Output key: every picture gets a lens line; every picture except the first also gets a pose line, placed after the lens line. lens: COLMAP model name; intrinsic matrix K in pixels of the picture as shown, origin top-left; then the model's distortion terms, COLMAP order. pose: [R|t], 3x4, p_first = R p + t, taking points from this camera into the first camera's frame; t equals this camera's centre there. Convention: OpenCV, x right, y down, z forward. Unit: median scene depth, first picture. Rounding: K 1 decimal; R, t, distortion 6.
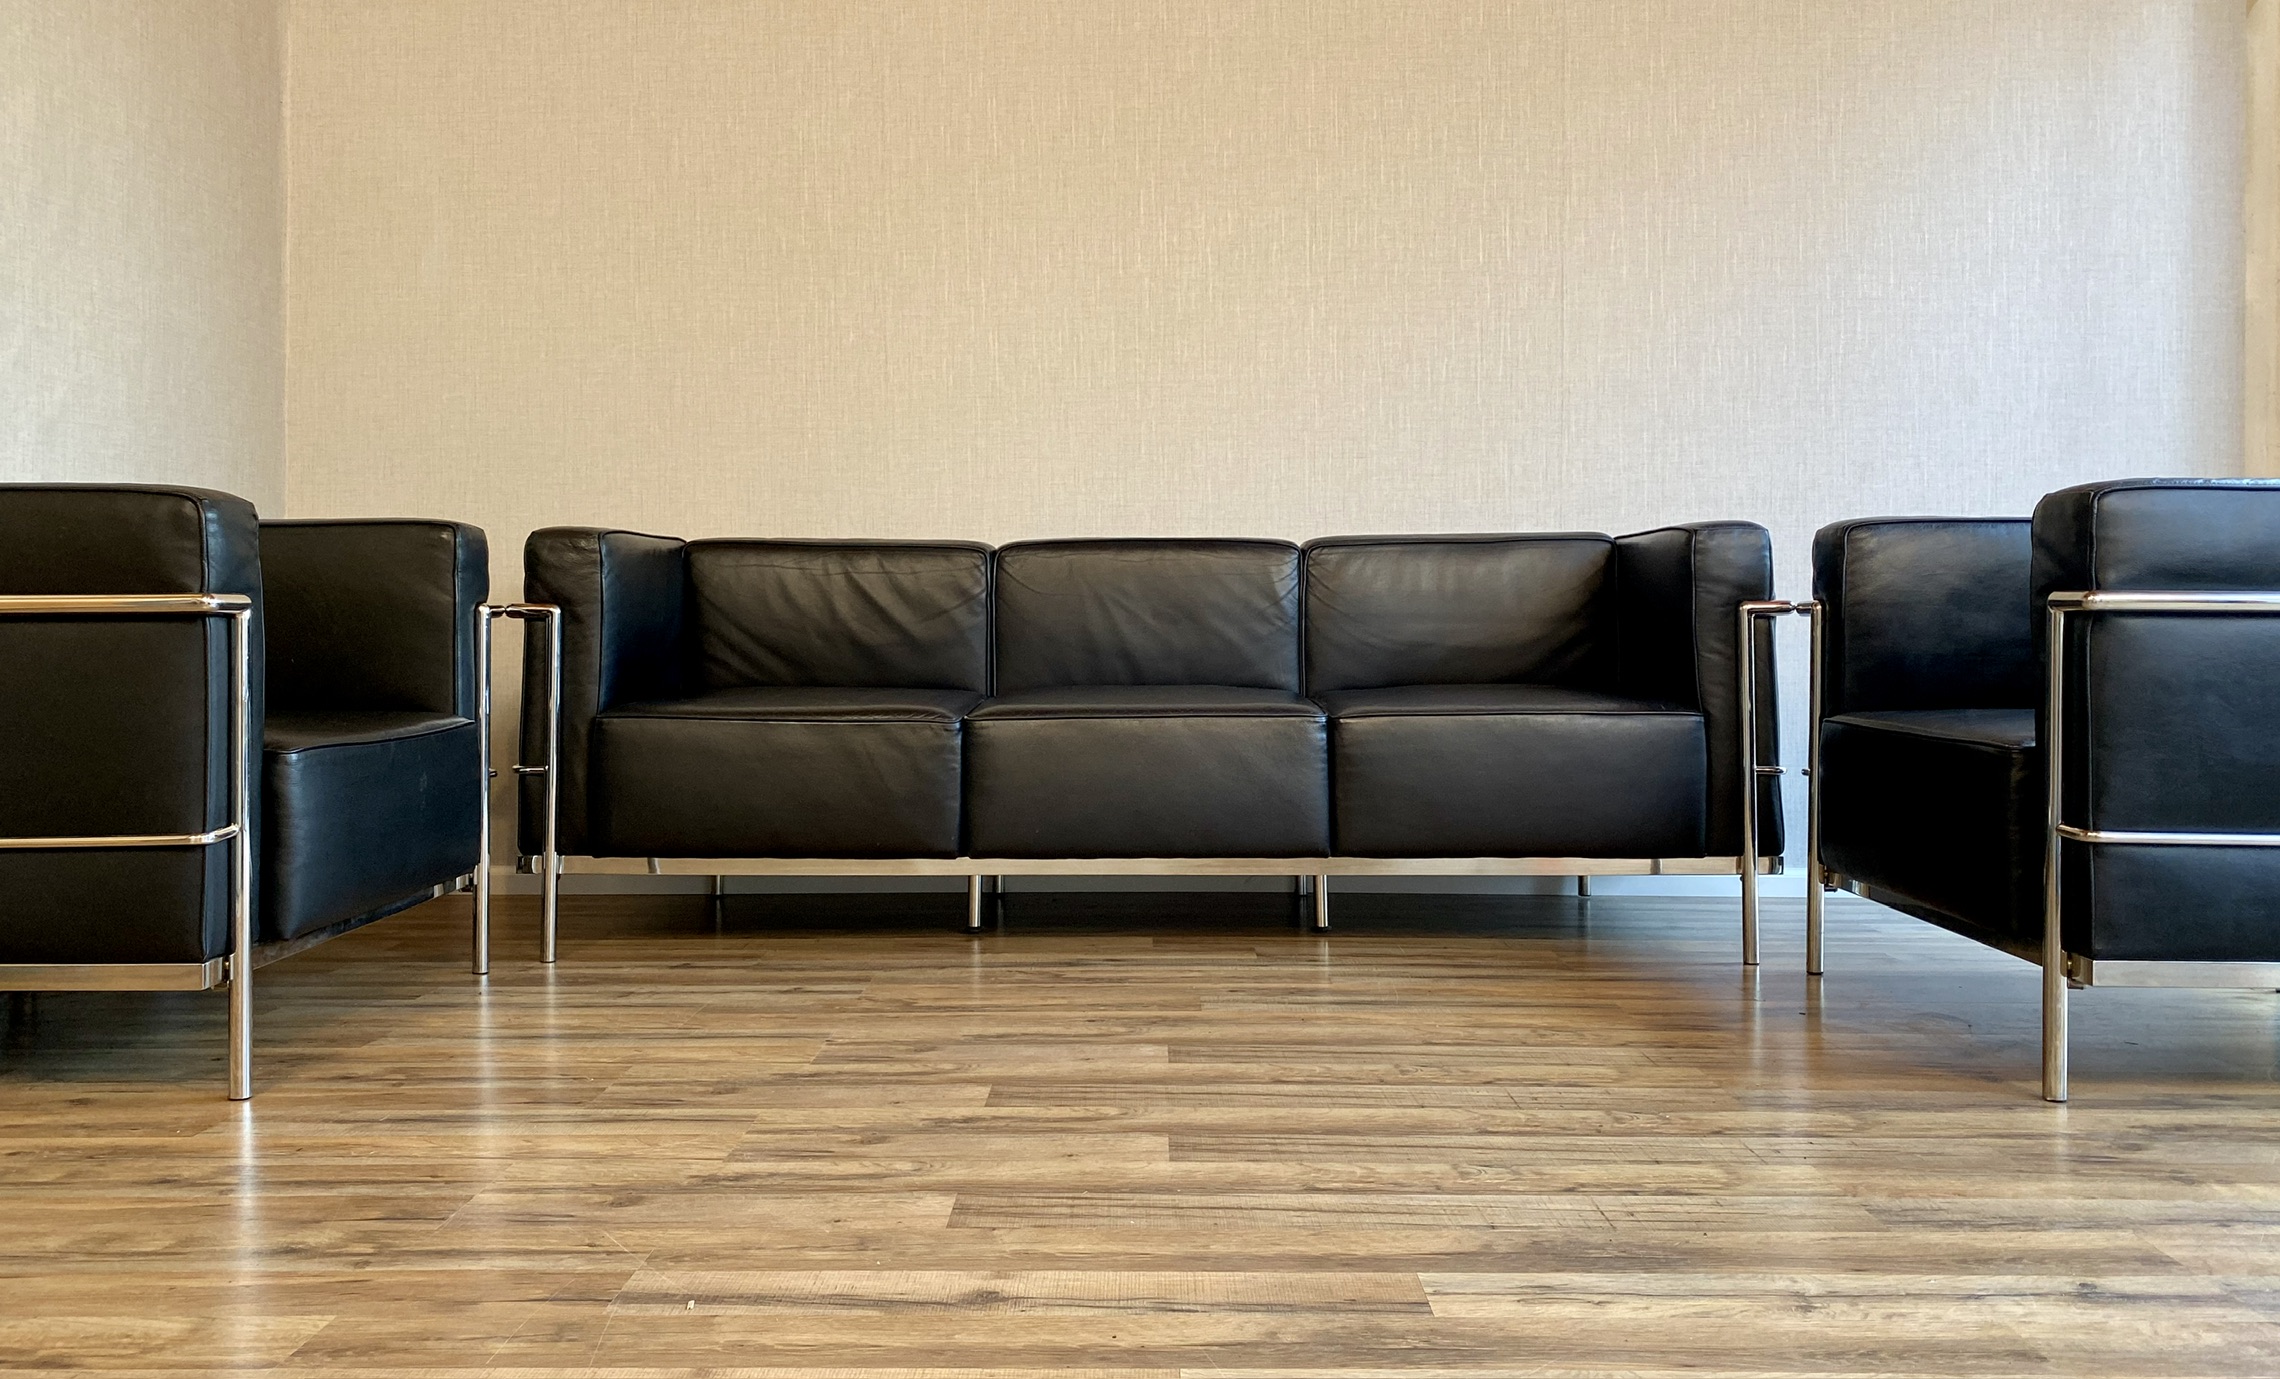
lens RADIAL K [[1762.7, 0, 1131.3], [0, 1762.7, 627.8], [0, 0, 1]] dist [0.030473, -0.066748]
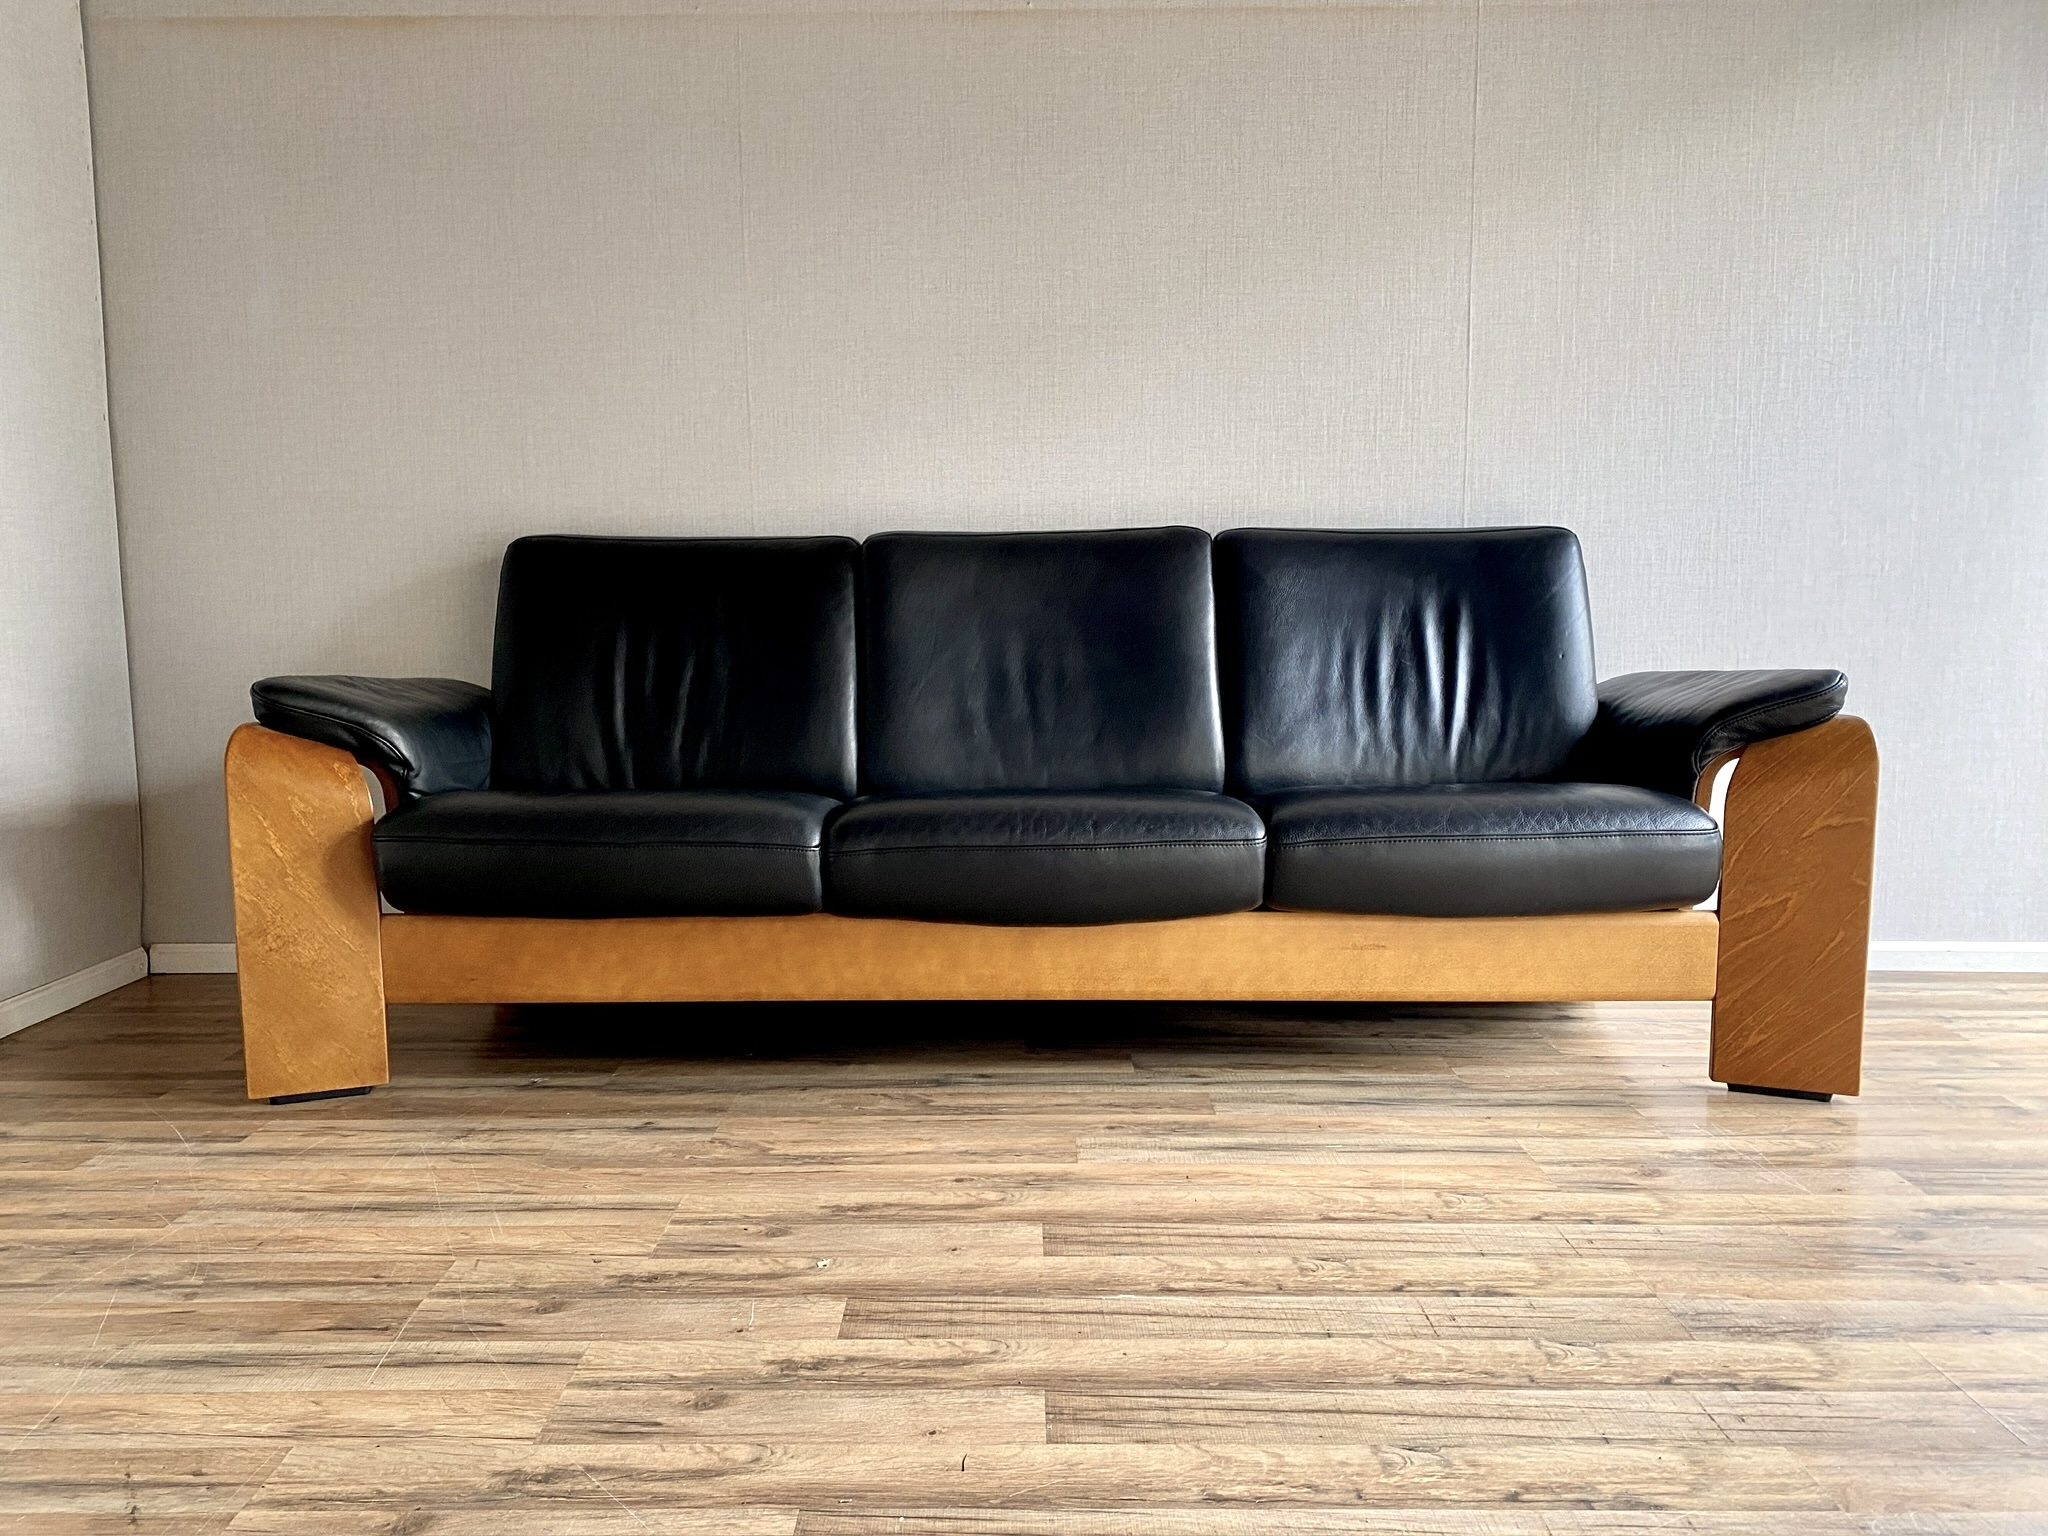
lens RADIAL K [[1597.0, 0, 1017.5], [0, 1597.0, 790.2], [0, 0, 1]] dist [0.007947, -0.008980]
pose [[0.999993, -0.003413, 0.001396, 0.006555], [0.003212, 0.992202, 0.124602, -0.098203], [-0.001810, -0.124596, 0.992206, 0.221635]]
